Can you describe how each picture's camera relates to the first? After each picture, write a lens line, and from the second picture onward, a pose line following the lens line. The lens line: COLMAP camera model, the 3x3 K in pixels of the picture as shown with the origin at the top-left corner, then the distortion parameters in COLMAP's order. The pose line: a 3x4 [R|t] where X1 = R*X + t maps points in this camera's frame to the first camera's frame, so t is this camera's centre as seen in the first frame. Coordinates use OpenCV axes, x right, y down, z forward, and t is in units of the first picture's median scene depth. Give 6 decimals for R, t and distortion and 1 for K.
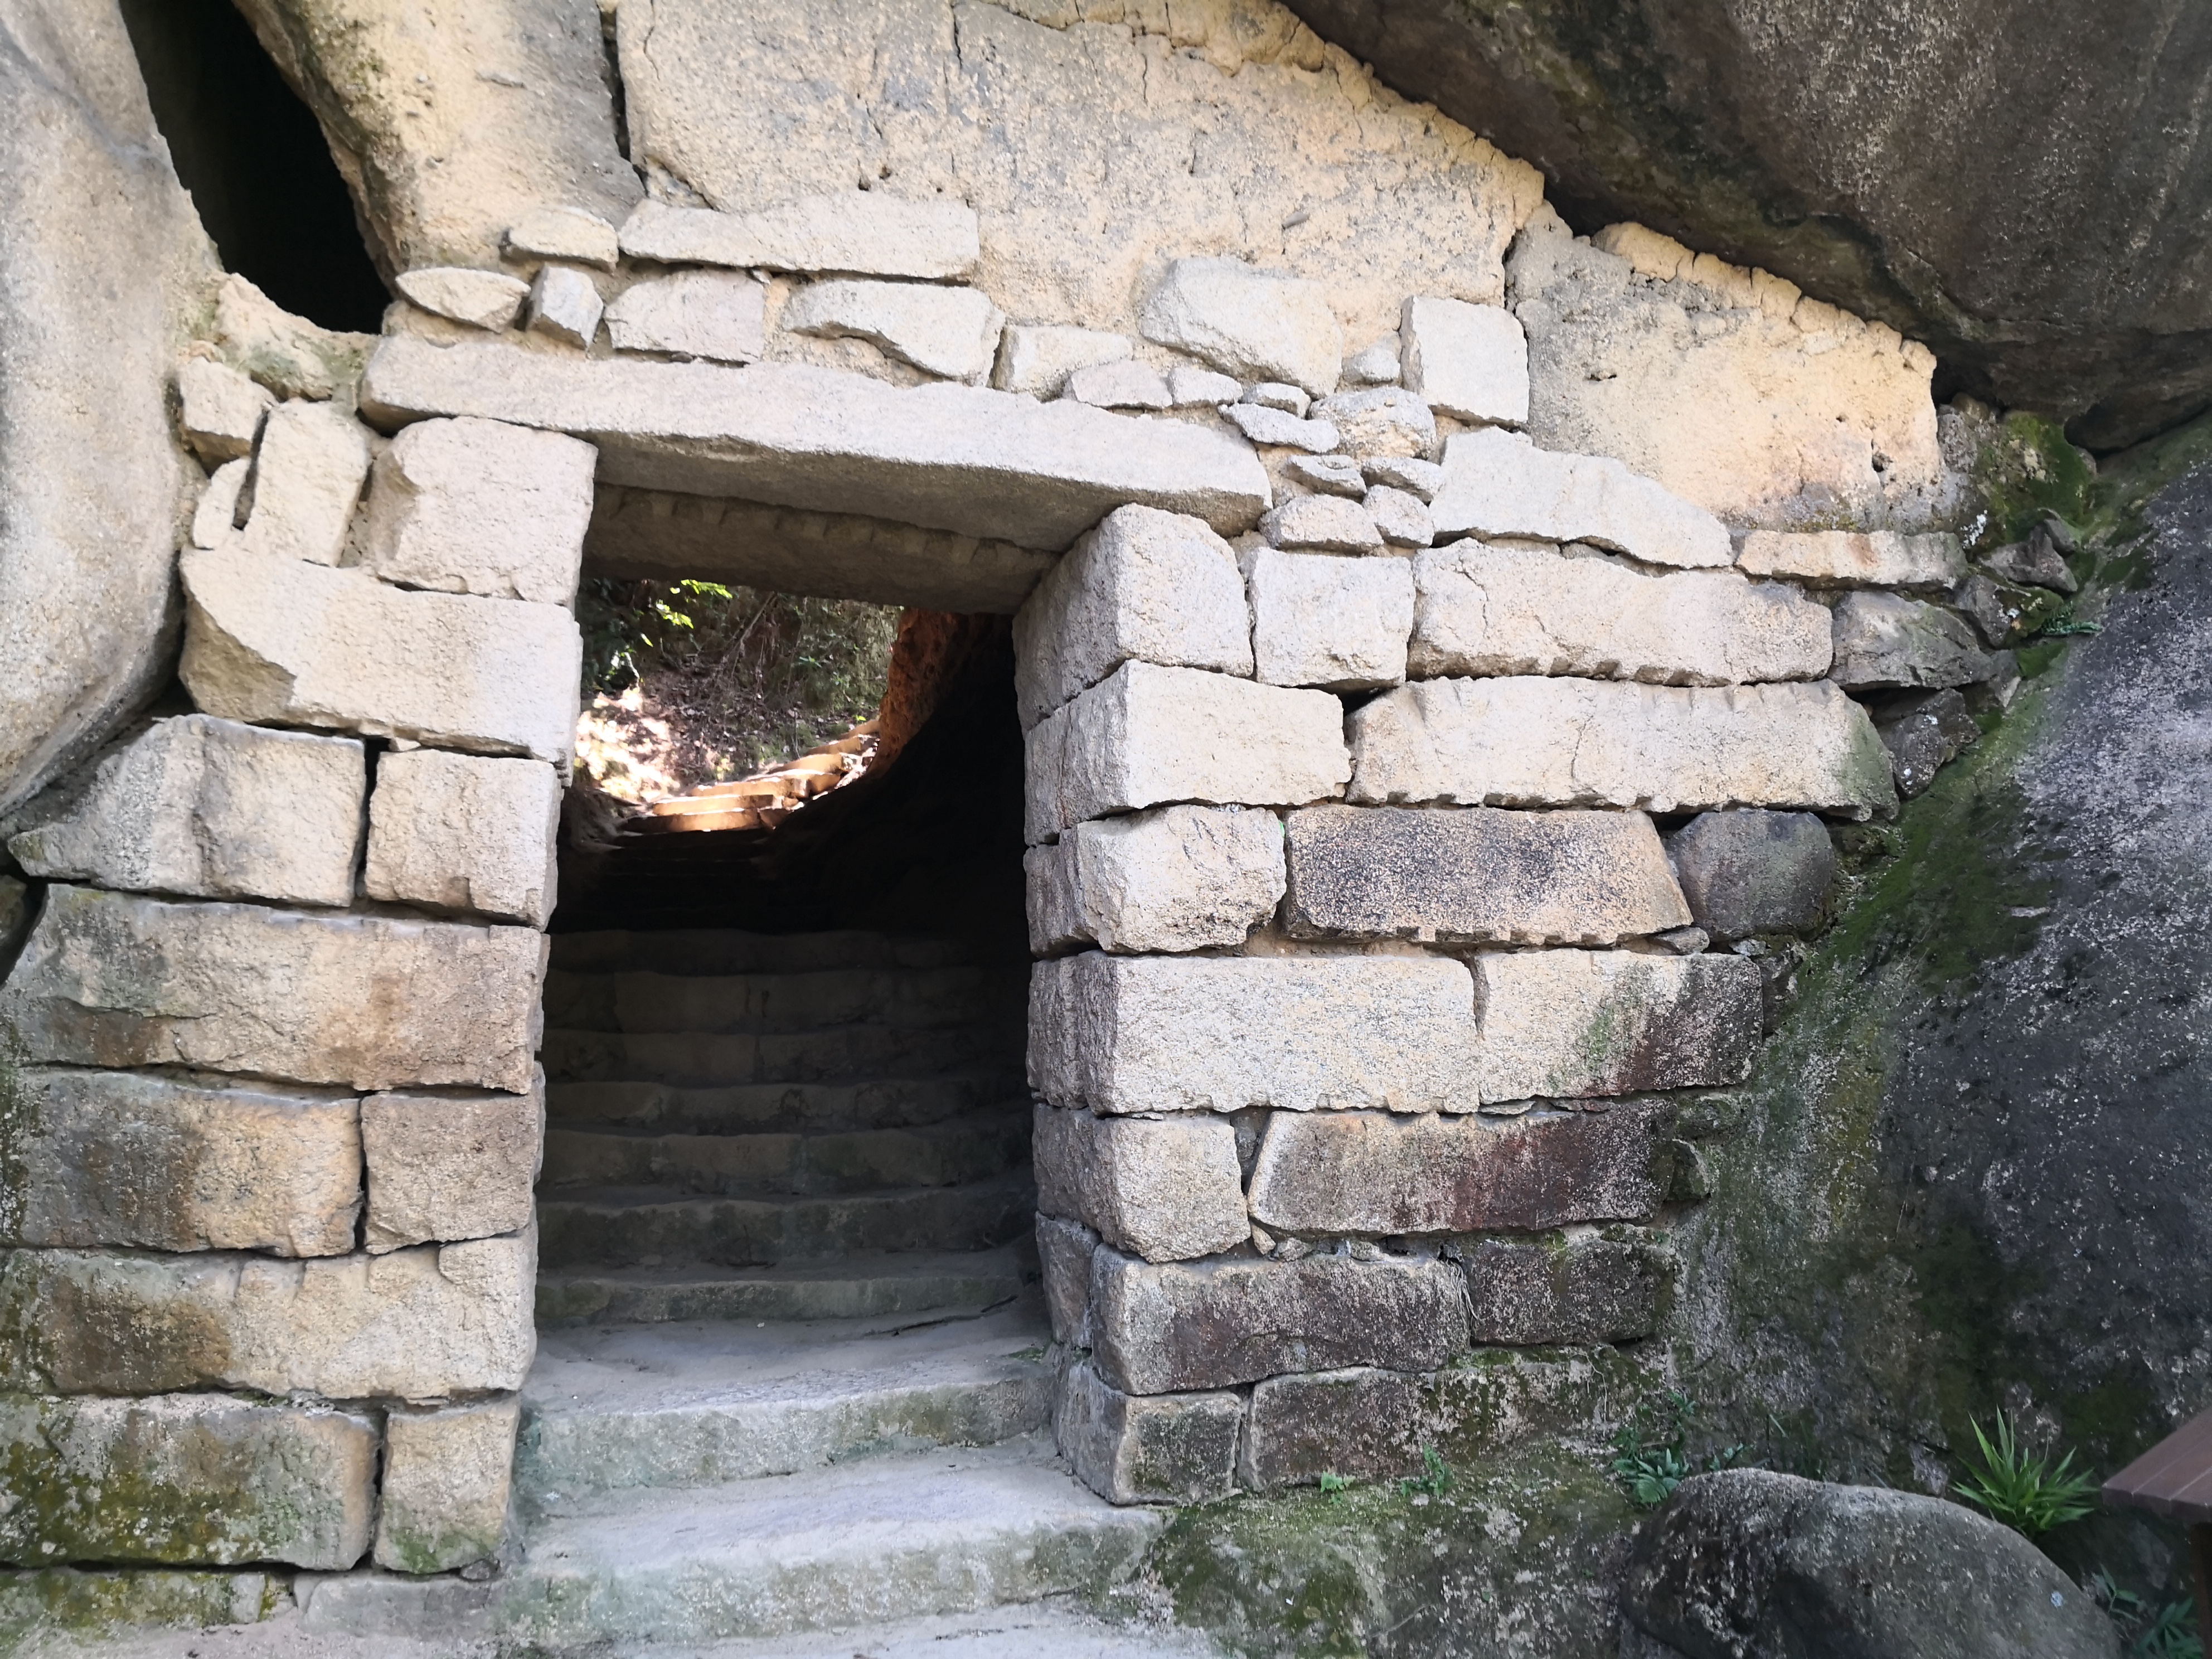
lens RADIAL K [[1723.3, 0, 1106.0], [0, 1723.3, 829.5], [0, 0, 1]] dist [-0.000759, -0.002033]
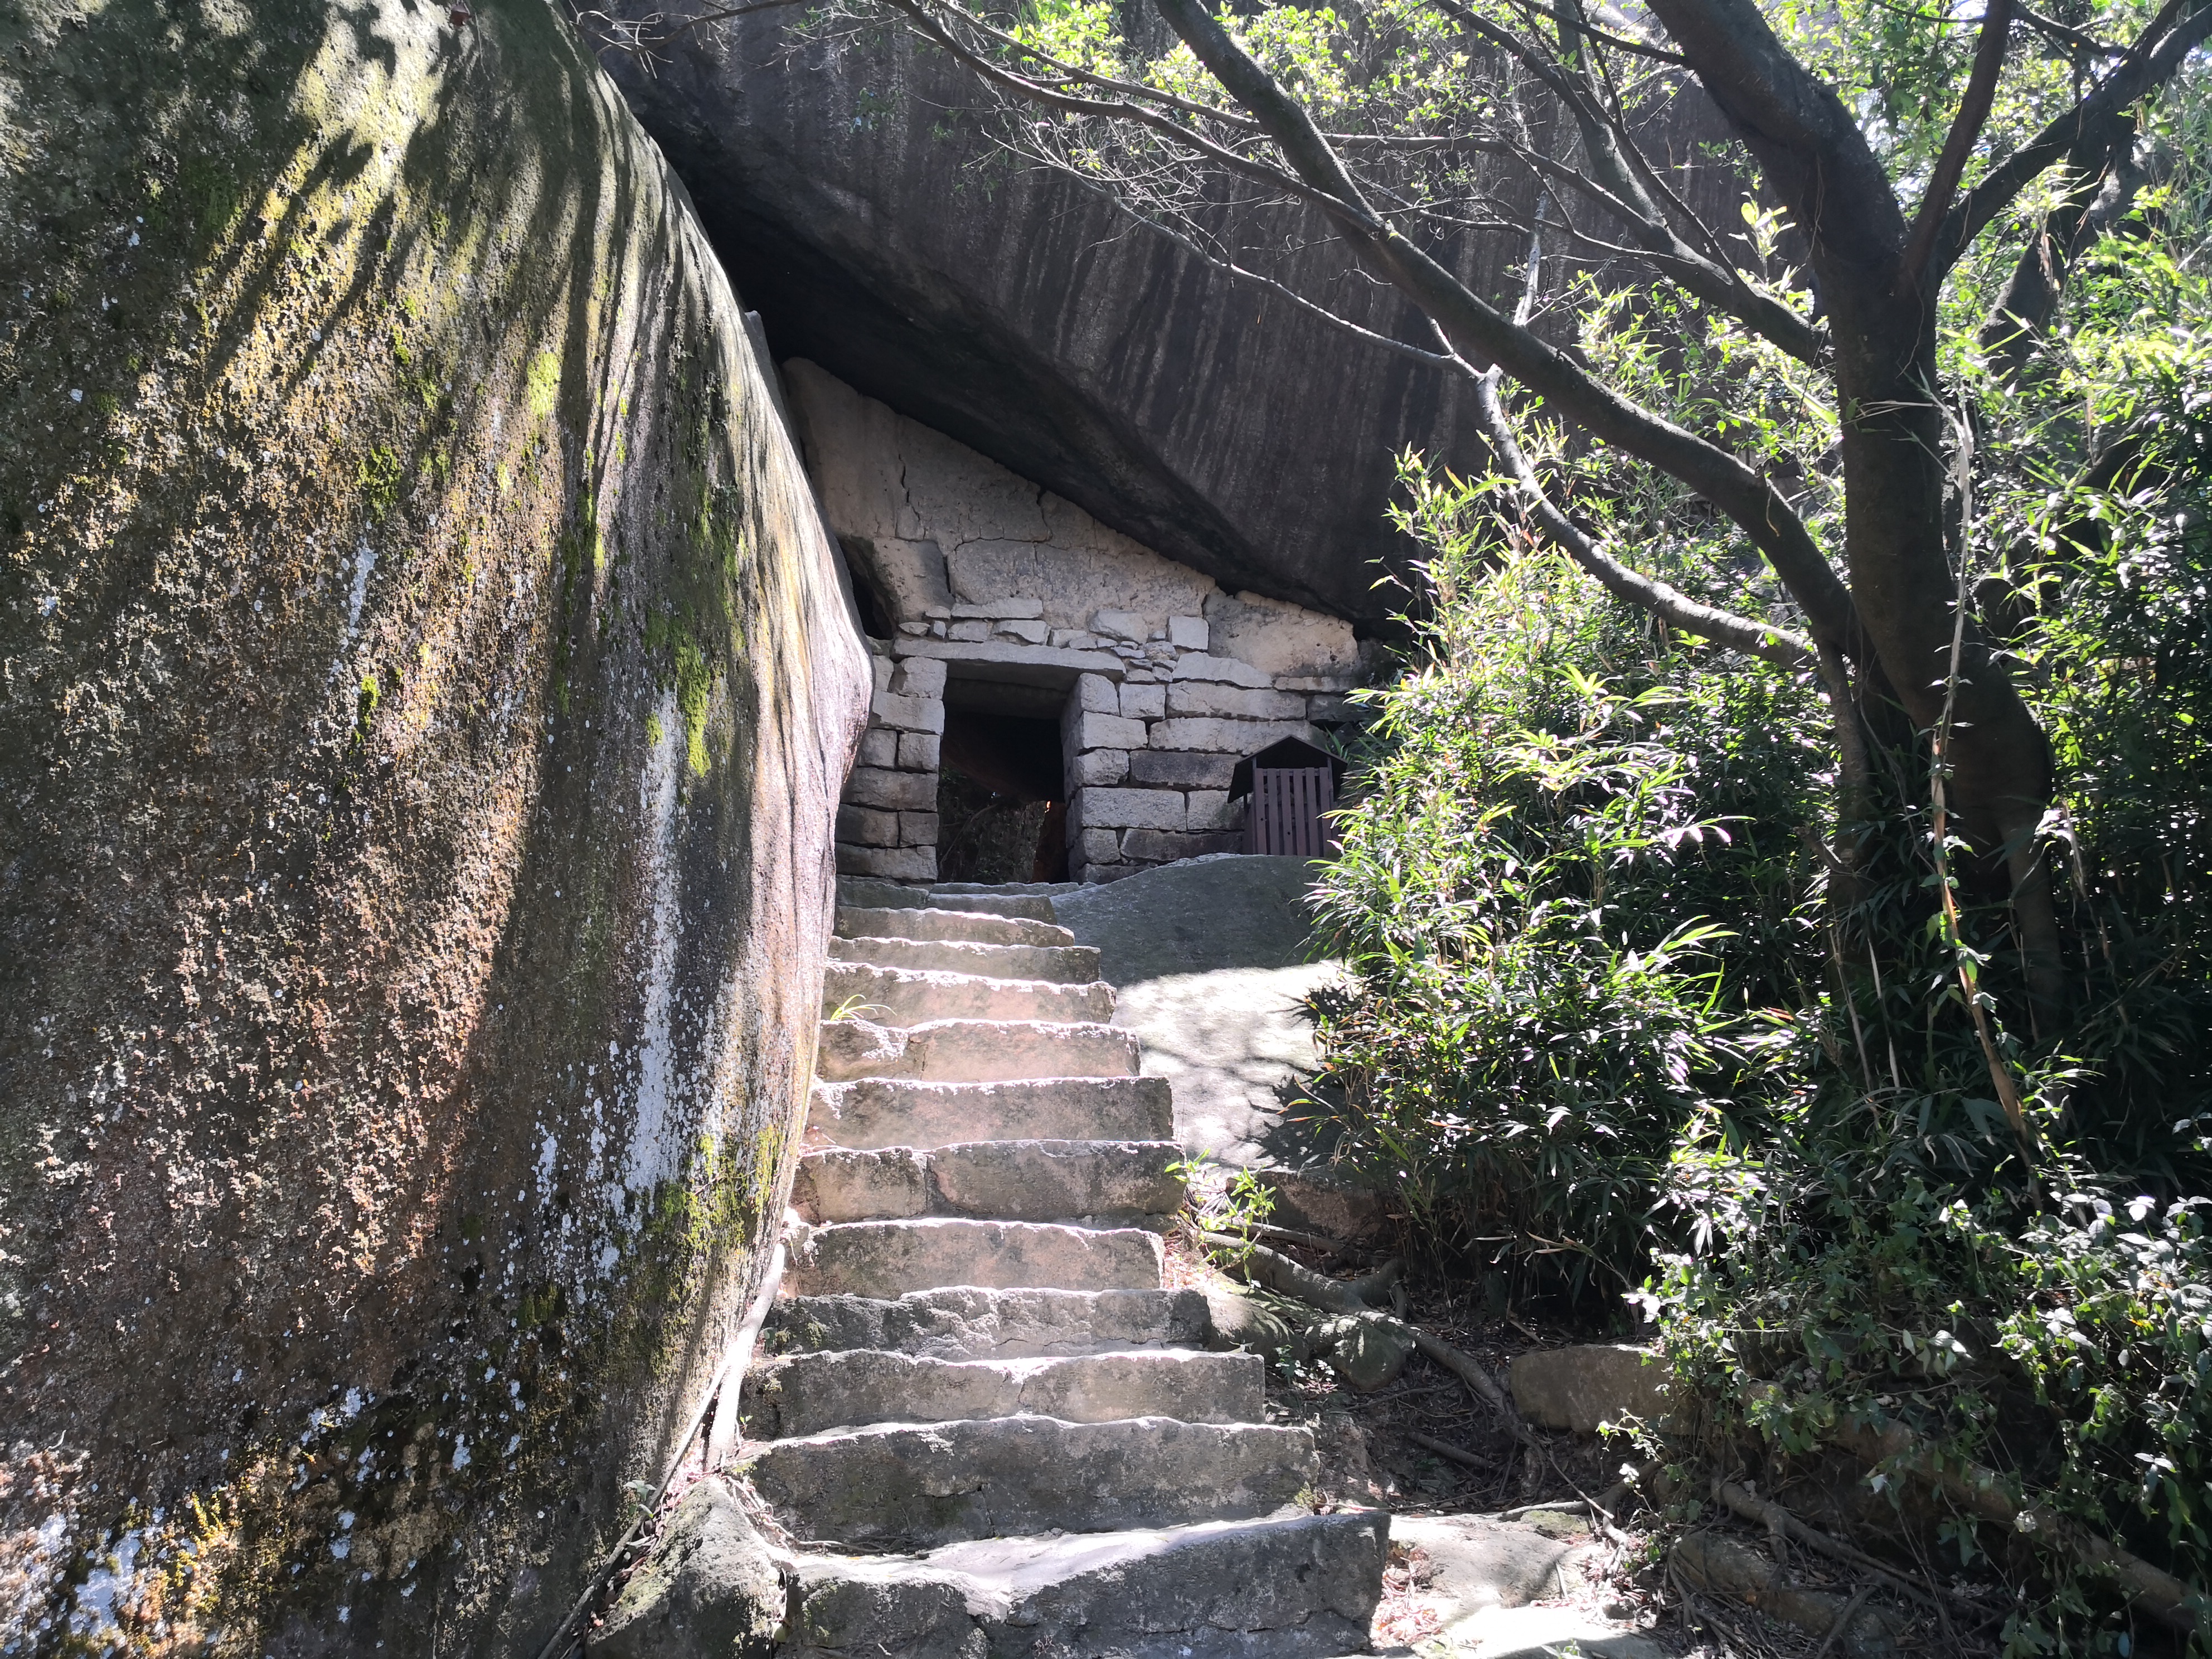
lens RADIAL K [[1723.3, 0, 1106.0], [0, 1723.3, 829.5], [0, 0, 1]] dist [-0.000759, -0.002033]
pose [[0.995340, -0.049115, -0.082985, 0.344126], [0.031676, 0.979345, -0.199701, 0.867342], [0.091079, 0.196142, 0.976337, -2.508480]]
